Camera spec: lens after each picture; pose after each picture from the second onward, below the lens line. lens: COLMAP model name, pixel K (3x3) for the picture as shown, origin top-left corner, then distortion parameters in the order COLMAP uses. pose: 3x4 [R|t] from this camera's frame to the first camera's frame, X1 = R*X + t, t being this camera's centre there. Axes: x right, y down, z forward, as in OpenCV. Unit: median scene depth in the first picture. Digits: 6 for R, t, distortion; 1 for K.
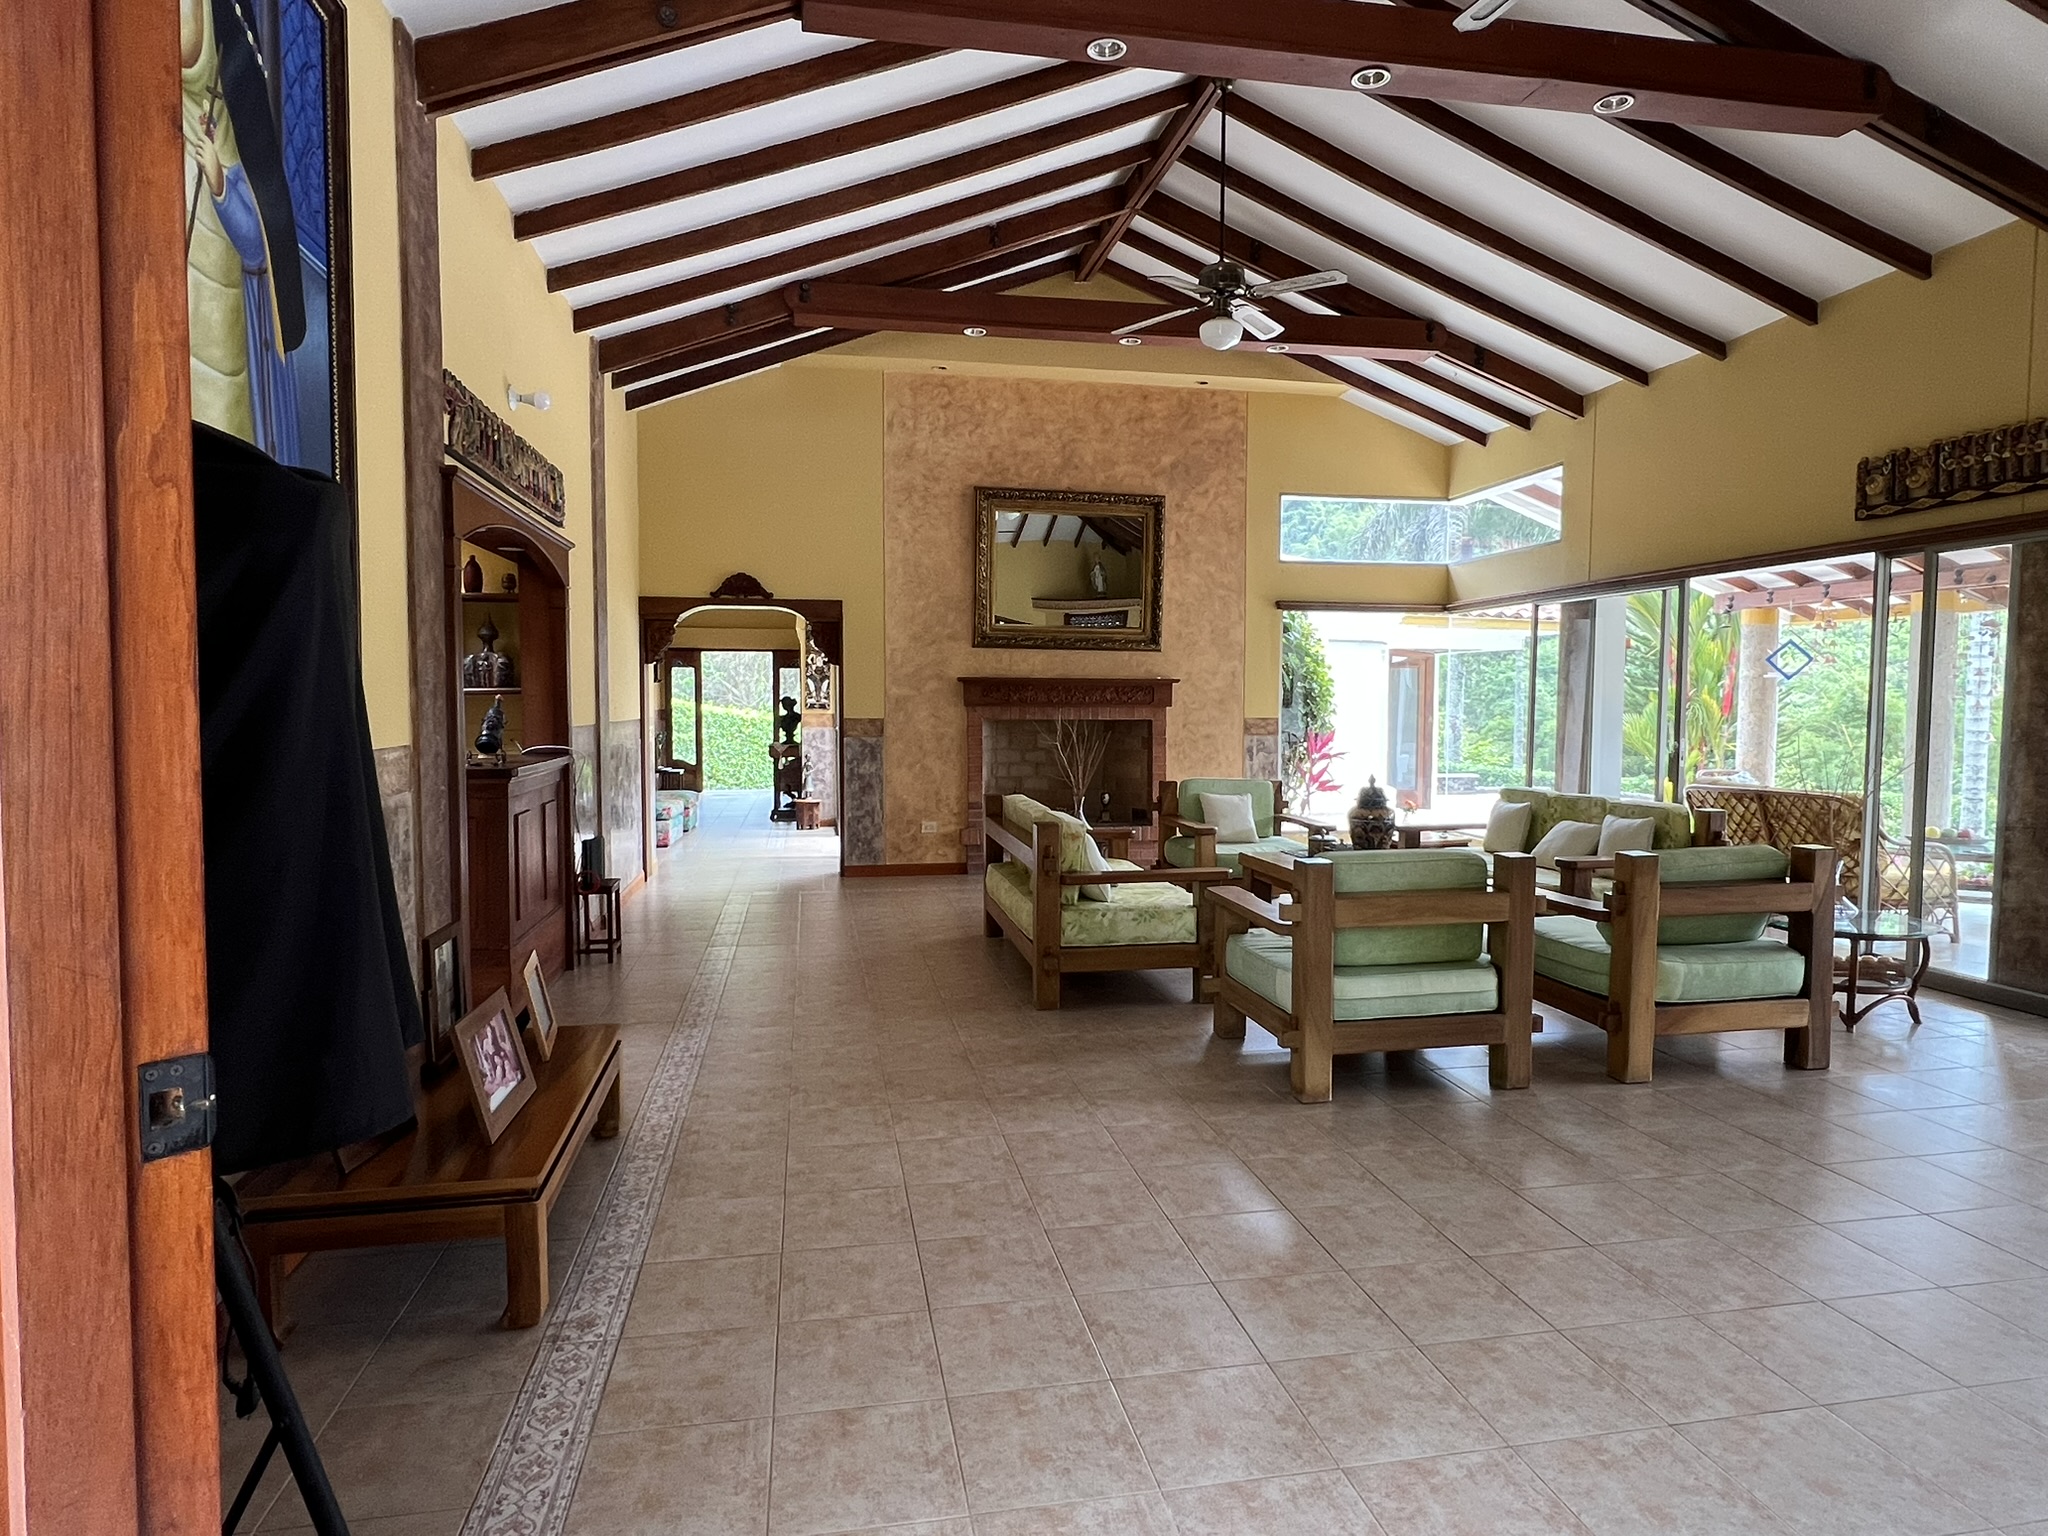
lens RADIAL K [[1170.2, 0, 1024.0], [0, 1170.2, 769.6], [0, 0, 1]] dist [0.006020, 0.001410]
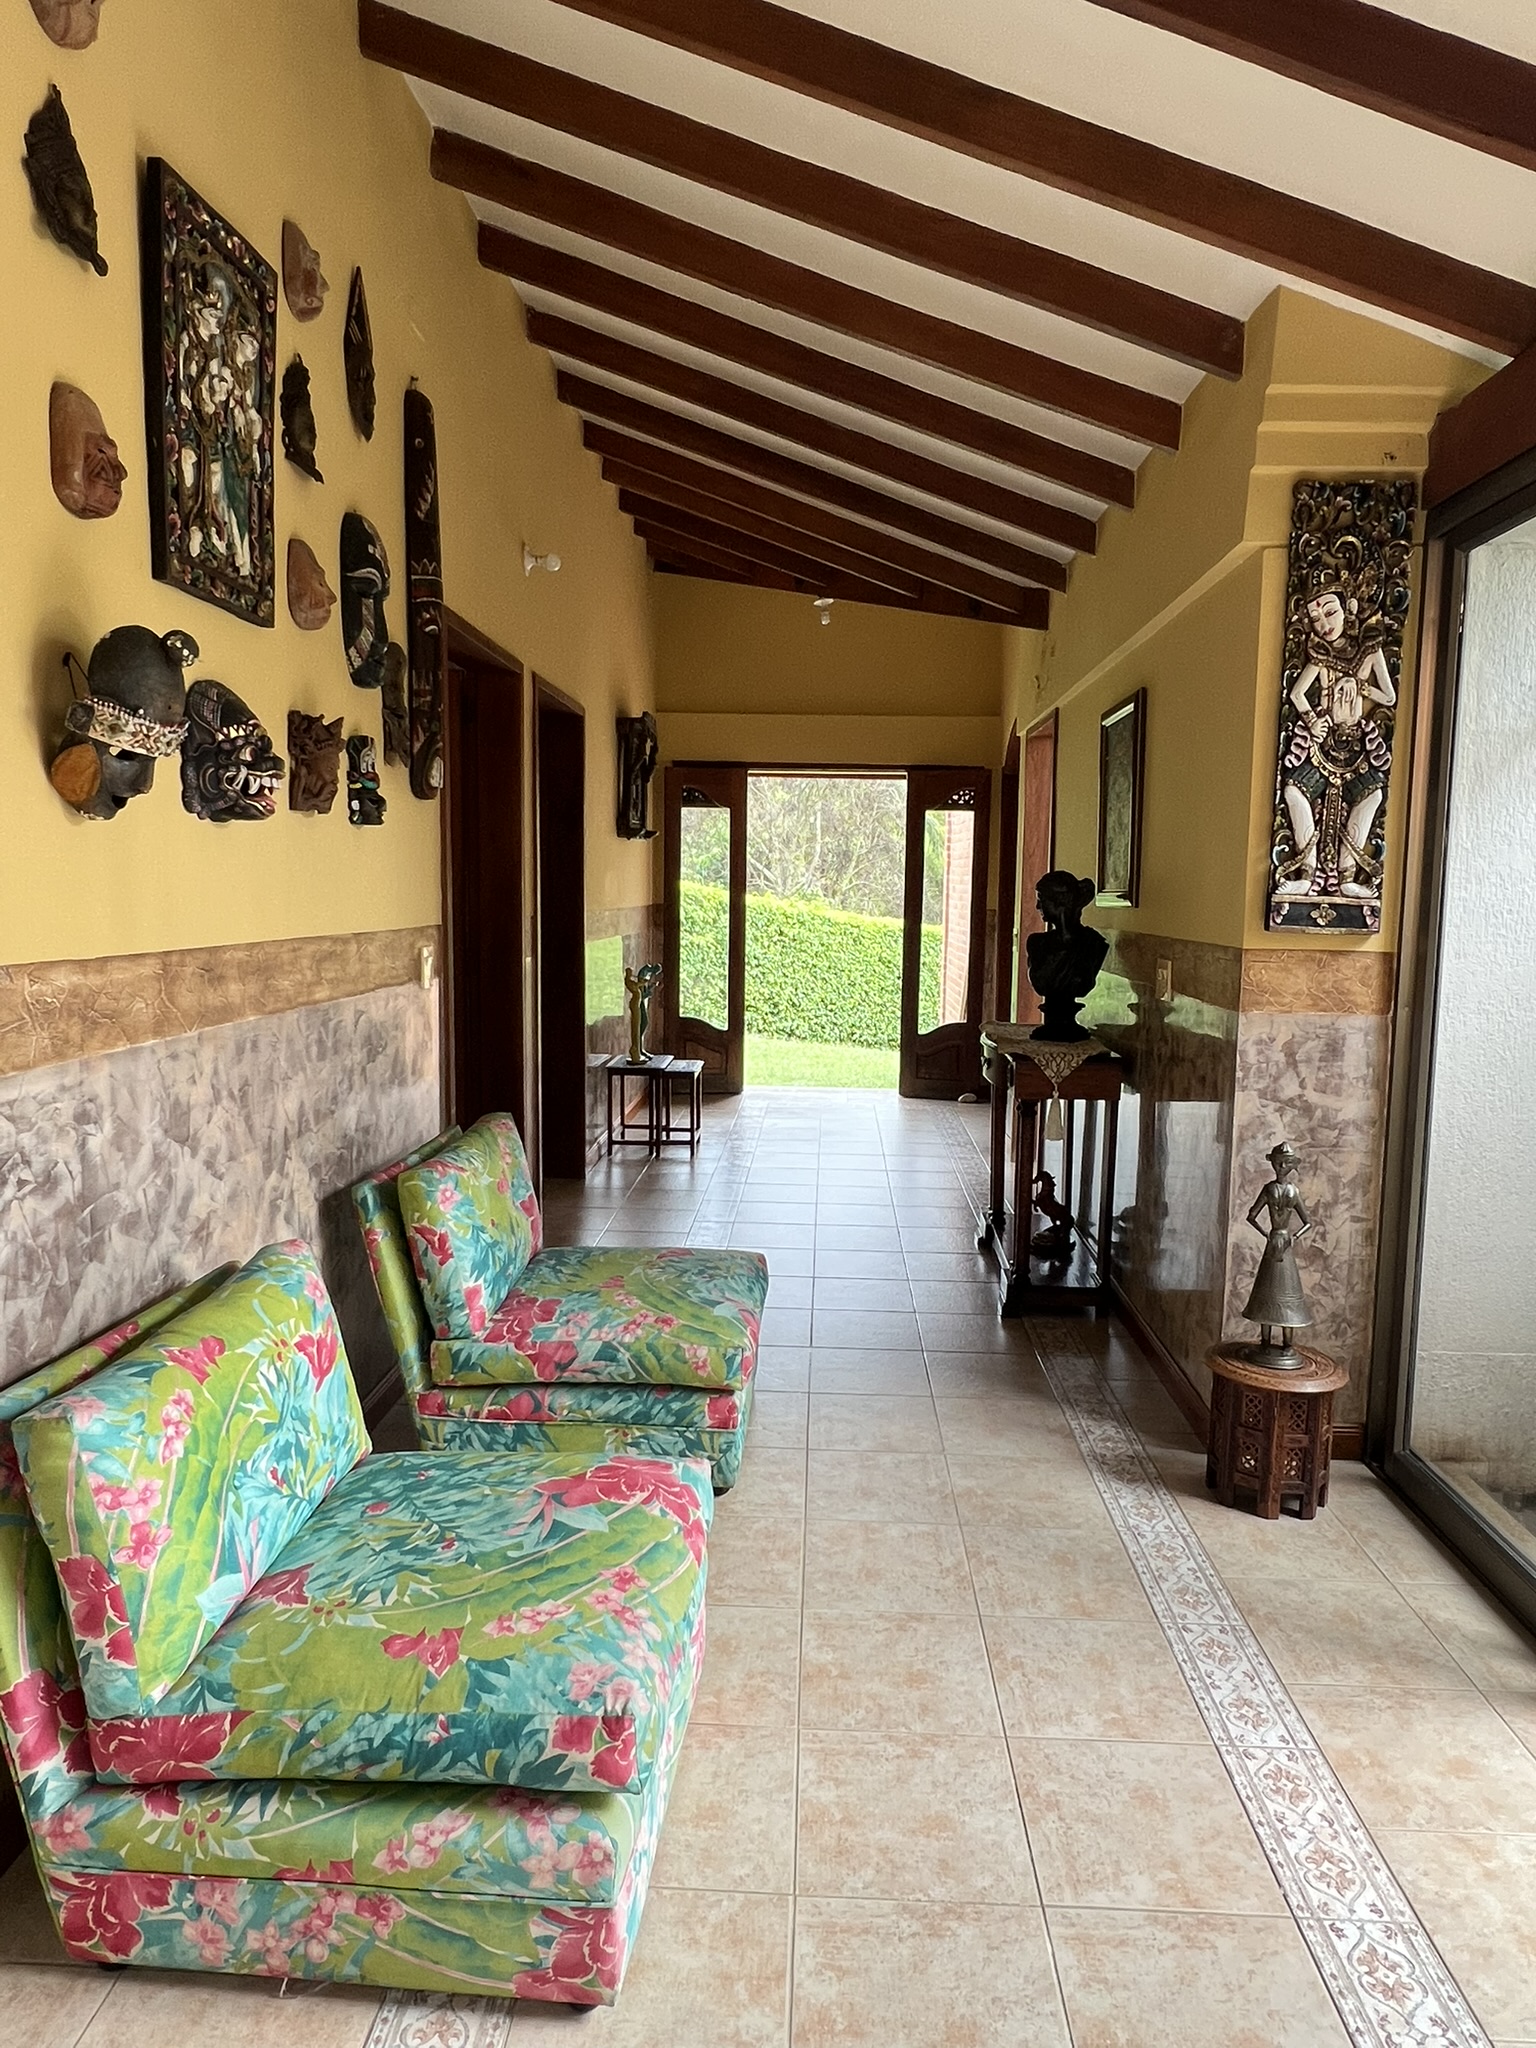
lens RADIAL K [[1215.4, 0, 769.1], [0, 1215.4, 1018.7], [0, 0, 1]] dist [0.004057, 0.001372]
pose [[0.975132, 0.042708, -0.217472, -0.163176], [-0.032052, 0.998117, 0.052292, -0.033025], [0.219295, -0.044021, 0.974665, 0.549495]]
